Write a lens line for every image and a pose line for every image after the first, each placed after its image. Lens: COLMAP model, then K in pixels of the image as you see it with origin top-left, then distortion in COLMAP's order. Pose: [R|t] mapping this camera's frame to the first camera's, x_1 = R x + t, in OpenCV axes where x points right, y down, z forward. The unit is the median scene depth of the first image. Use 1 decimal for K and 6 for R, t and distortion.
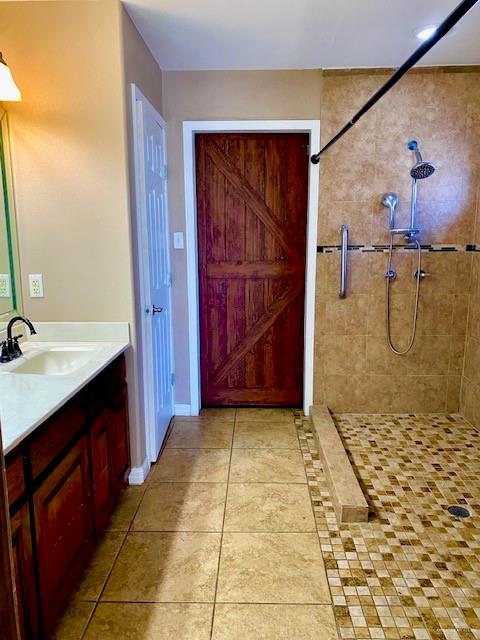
lens RADIAL K [[490.2, 0, 242.2], [0, 490.2, 321.1], [0, 0, 1]] dist [0.038116, -0.017913]
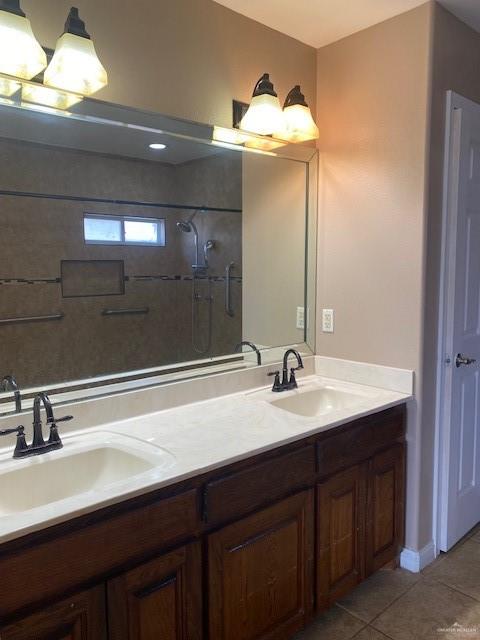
lens RADIAL K [[490.2, 0, 239.8], [0, 490.2, 318.7], [0, 0, 1]] dist [0.038116, -0.017913]
pose [[0.692458, 0.069612, -0.718092, 0.164295], [-0.124689, 0.991904, -0.024083, -0.029708], [0.710602, 0.106215, 0.695531, 0.199839]]
